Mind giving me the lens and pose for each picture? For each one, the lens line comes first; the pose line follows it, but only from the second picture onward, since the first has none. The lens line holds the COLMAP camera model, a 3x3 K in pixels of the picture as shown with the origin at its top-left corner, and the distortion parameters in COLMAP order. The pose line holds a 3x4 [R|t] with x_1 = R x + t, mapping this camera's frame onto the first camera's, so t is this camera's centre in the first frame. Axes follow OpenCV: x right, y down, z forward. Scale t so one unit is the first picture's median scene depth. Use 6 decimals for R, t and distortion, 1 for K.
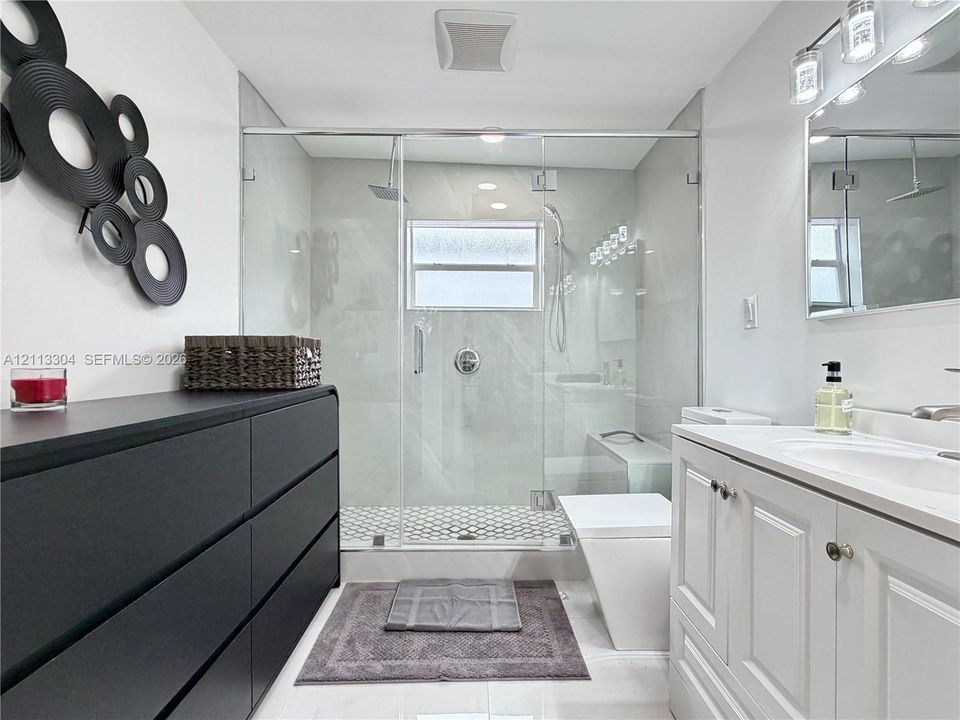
lens RADIAL K [[461.0, 0, 480.0], [0, 461.0, 360.0], [0, 0, 1]] dist [0.004546, 0.000462]
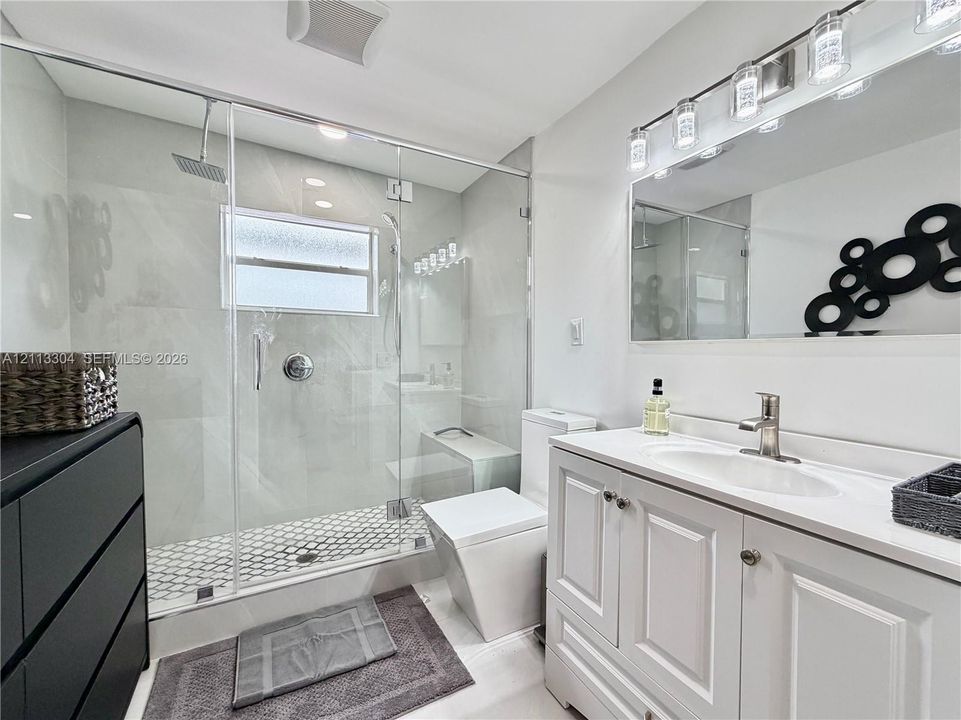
lens RADIAL K [[405.7, 0, 480.5], [0, 405.7, 360.0], [0, 0, 1]] dist [0.002038, 0.000074]
pose [[0.883128, -0.010067, 0.469023, -0.129676], [-0.001836, 0.999688, 0.024914, -0.048425], [-0.469128, -0.022863, 0.882834, 0.145977]]
